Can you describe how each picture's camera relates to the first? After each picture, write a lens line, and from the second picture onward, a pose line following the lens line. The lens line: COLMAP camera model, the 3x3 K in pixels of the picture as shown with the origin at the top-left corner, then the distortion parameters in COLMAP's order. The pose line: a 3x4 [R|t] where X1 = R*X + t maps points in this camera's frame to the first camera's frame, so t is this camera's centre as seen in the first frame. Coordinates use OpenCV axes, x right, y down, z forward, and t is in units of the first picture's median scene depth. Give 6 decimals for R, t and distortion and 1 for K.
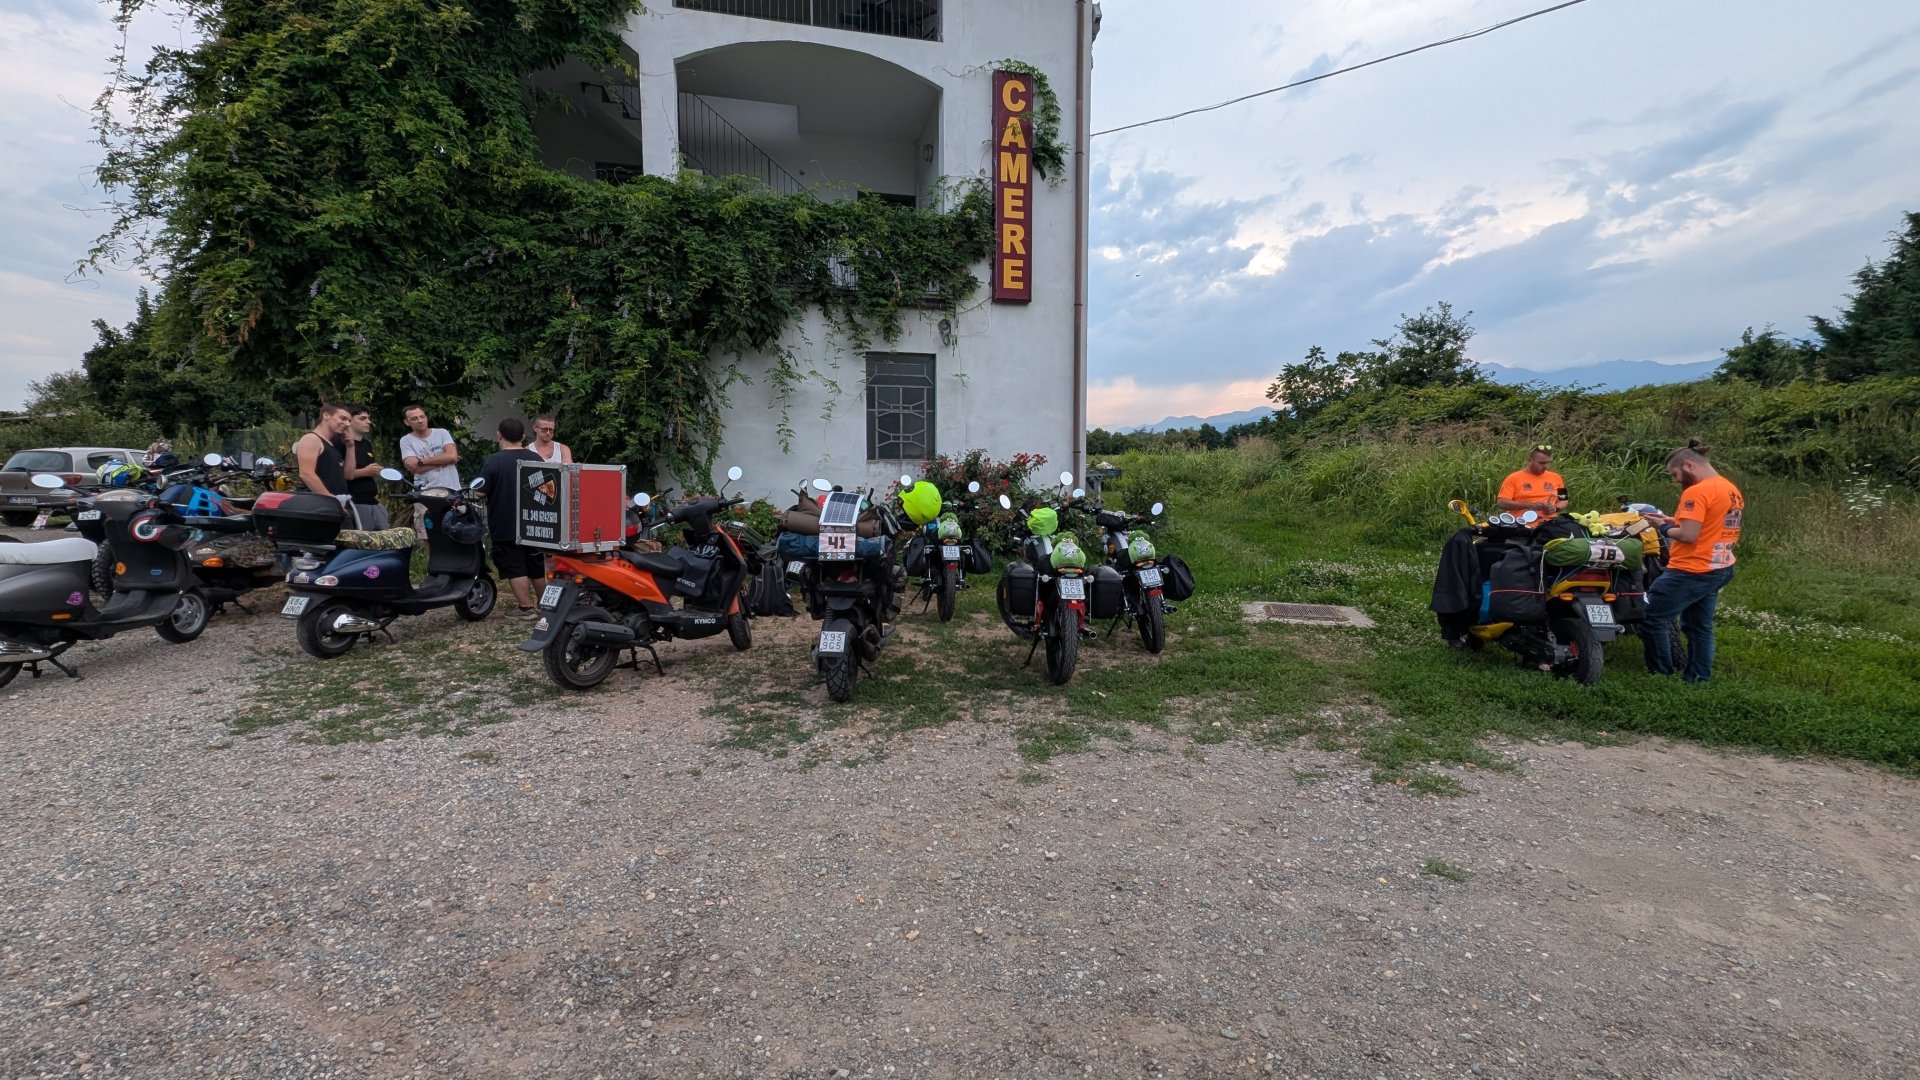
lens RADIAL K [[787.6, 0, 960.6], [0, 787.6, 540.7], [0, 0, 1]] dist [0.005459, -0.002098]
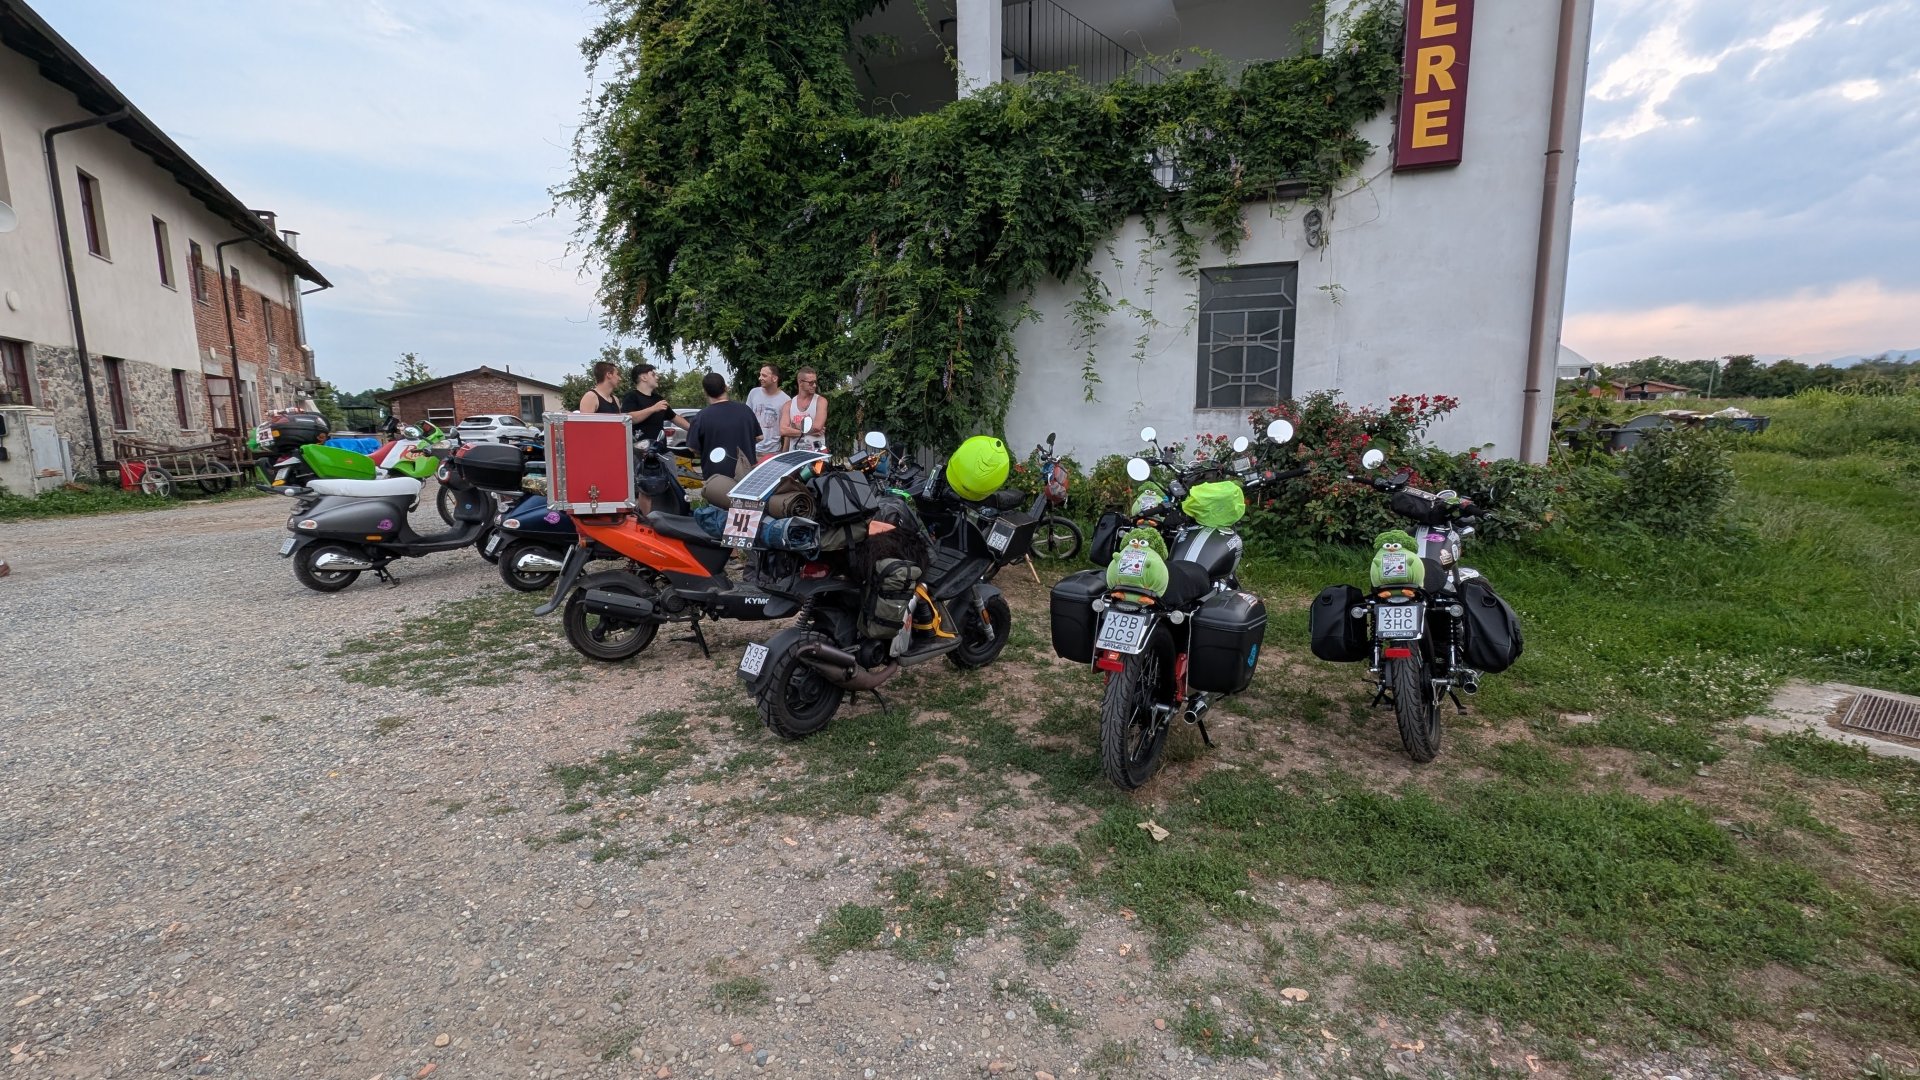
lens RADIAL K [[787.6, 0, 966.6], [0, 787.6, 537.8], [0, 0, 1]] dist [0.005459, -0.002098]
pose [[0.809773, 0.080067, -0.581254, 0.169005], [-0.047389, 0.996334, 0.071223, -0.017951], [0.584826, -0.030129, 0.810599, 0.219885]]
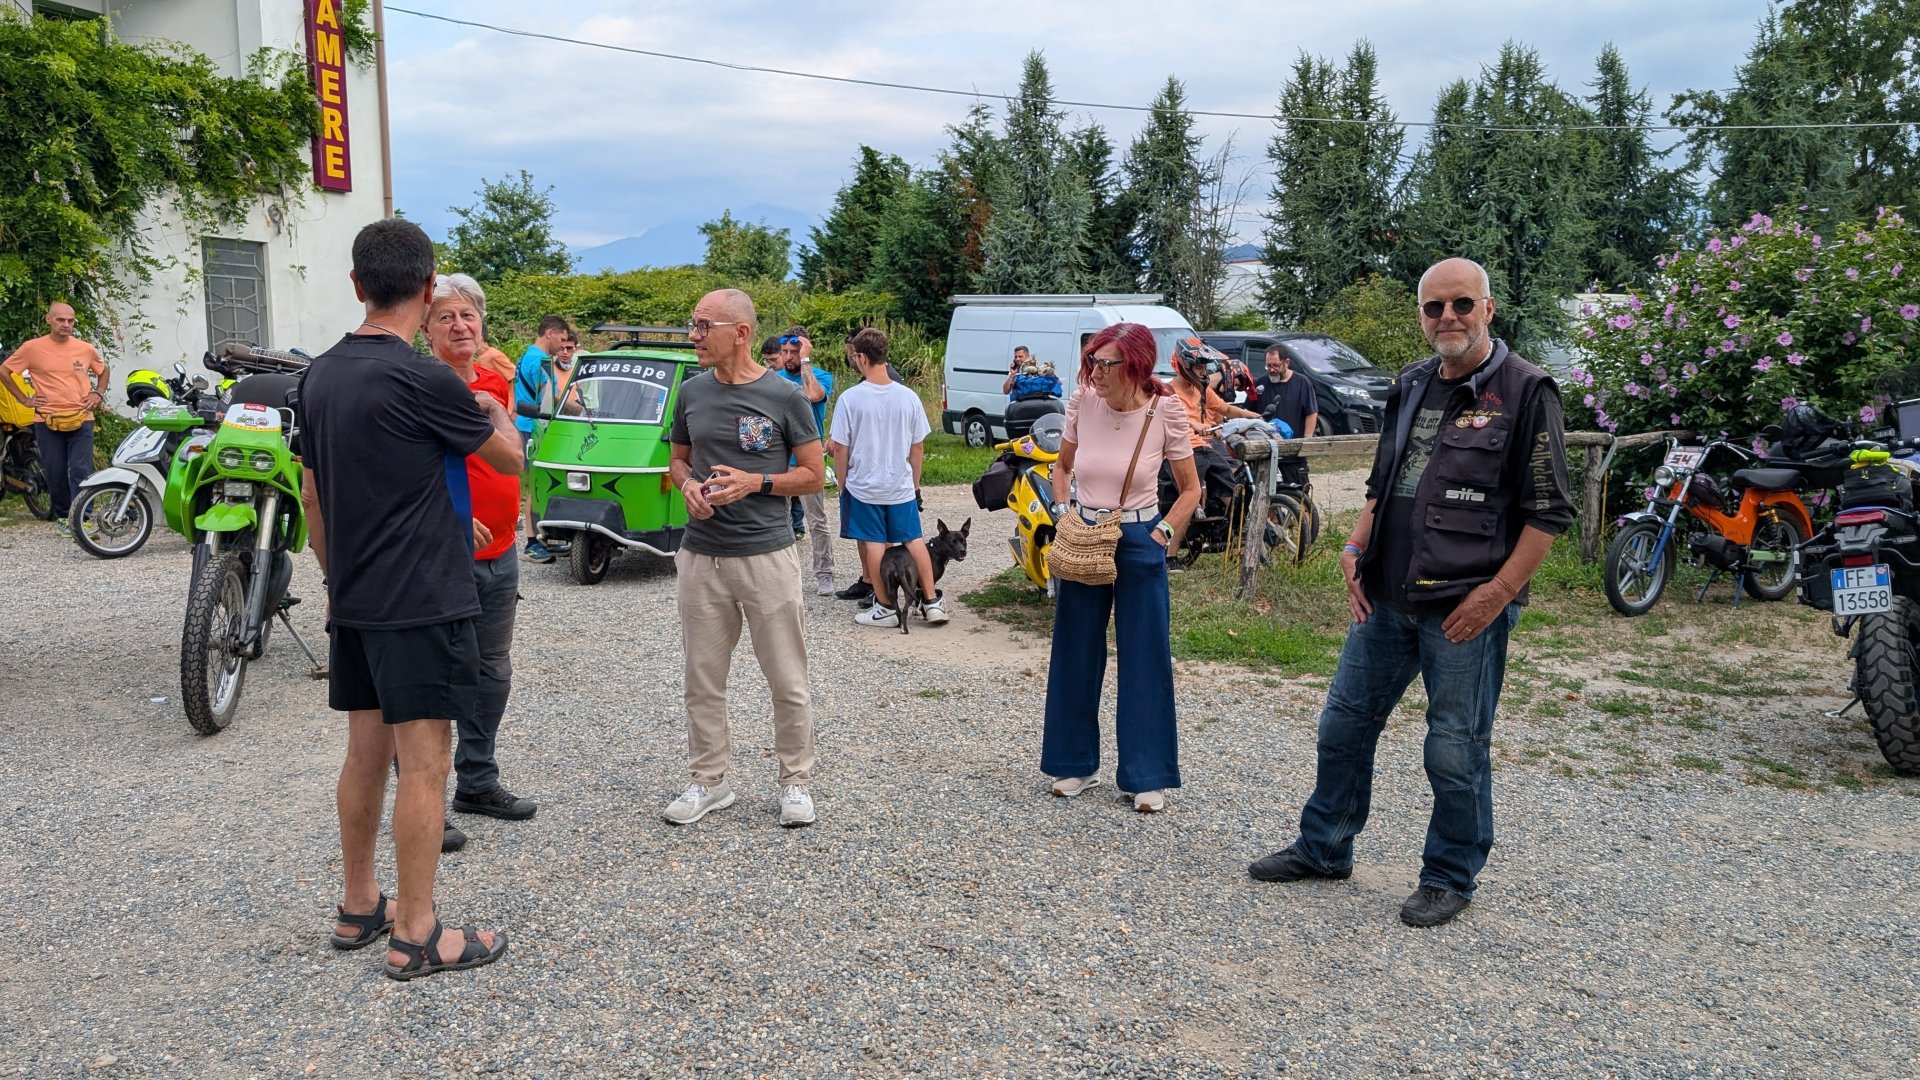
lens RADIAL K [[1402.8, 0, 921.6], [0, 1402.8, 544.9], [0, 0, 1]] dist [0.020646, -0.013820]
pose [[0.585123, -0.106832, 0.803877, -0.939280], [0.078847, 0.994083, 0.074719, 0.045346], [-0.807102, 0.019663, 0.590084, -0.553384]]
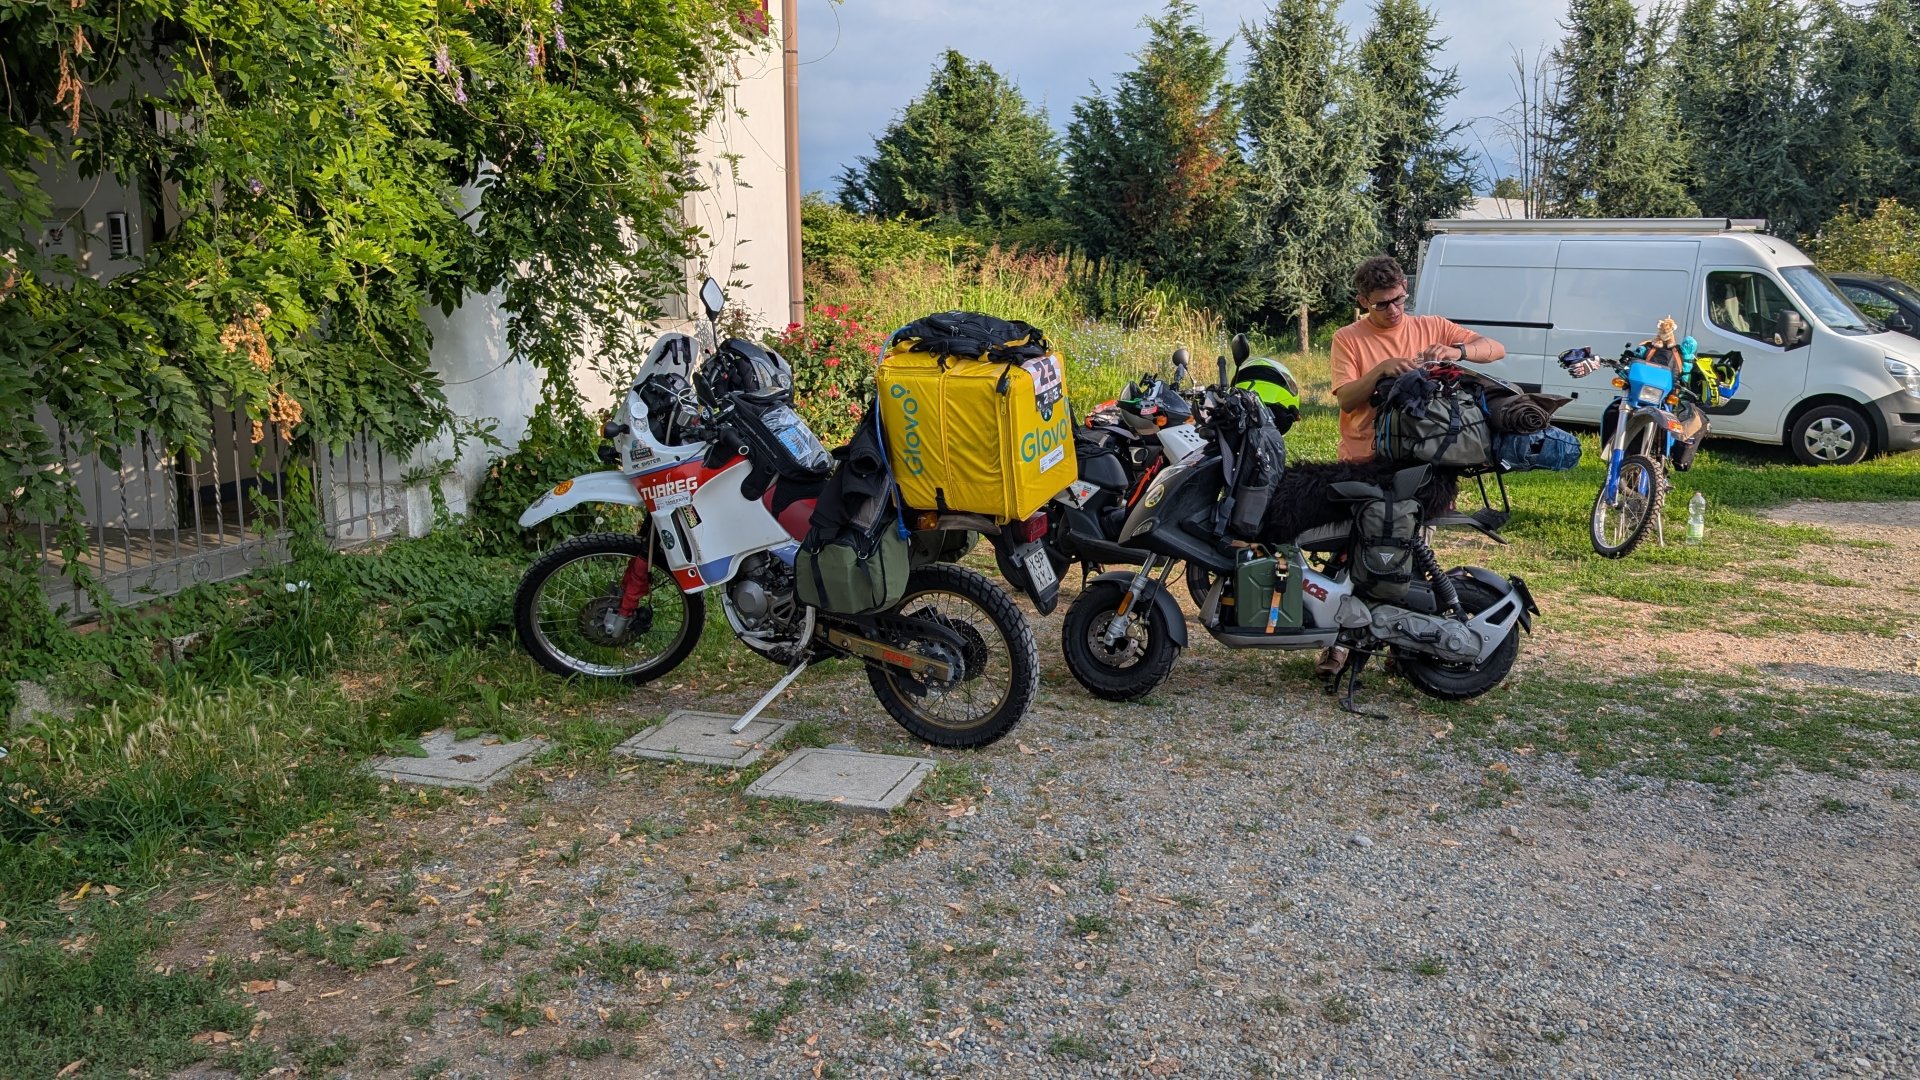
lens RADIAL K [[1402.8, 0, 968.1], [0, 1402.8, 516.0], [0, 0, 1]] dist [0.020646, -0.013820]
pose [[0.433698, -0.137547, 0.890498, -0.819147], [0.089386, 0.989973, 0.109378, -0.060806], [-0.896614, 0.032161, 0.441644, 0.448375]]
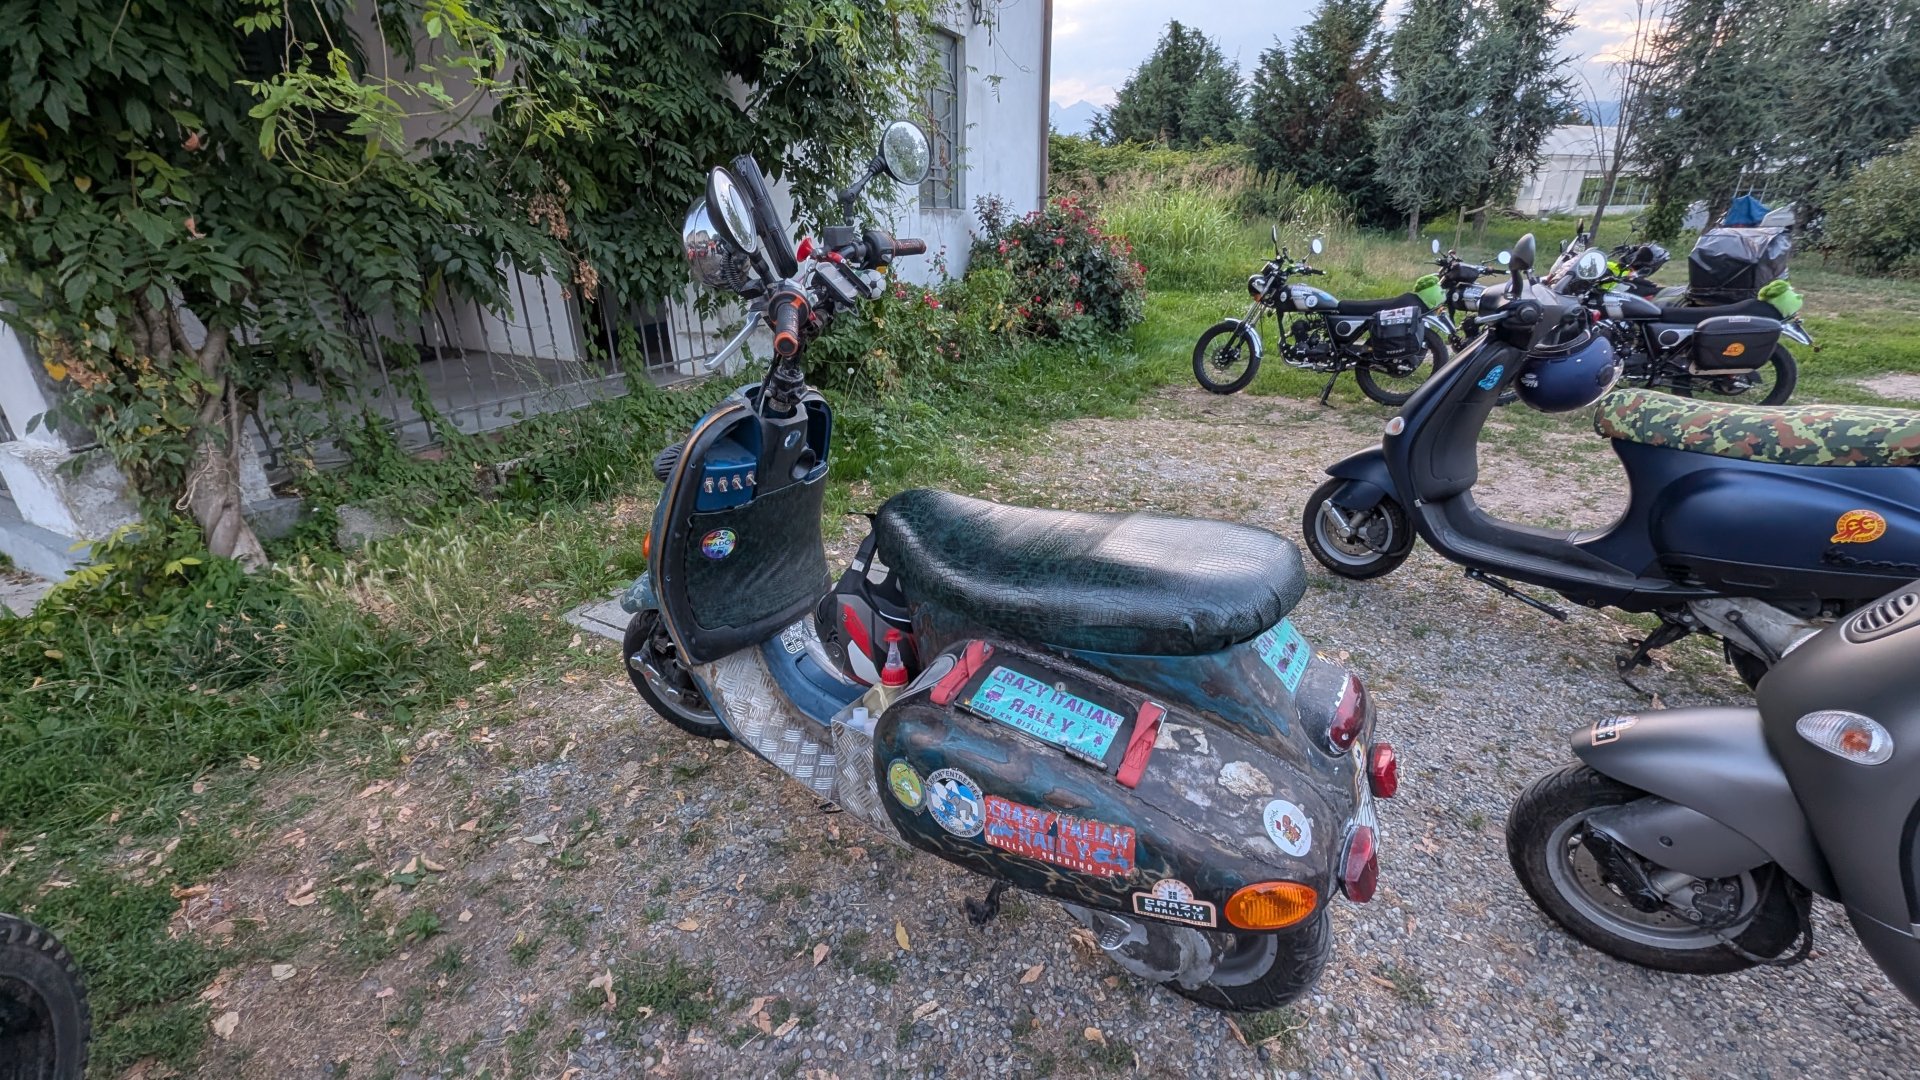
lens RADIAL K [[787.6, 0, 962.0], [0, 787.6, 538.7], [0, 0, 1]] dist [0.005459, -0.002098]
pose [[0.634279, -0.300869, 0.712157, -0.647456], [0.082068, 0.942164, 0.324949, -0.055076], [-0.768736, -0.147663, 0.622286, 0.529869]]
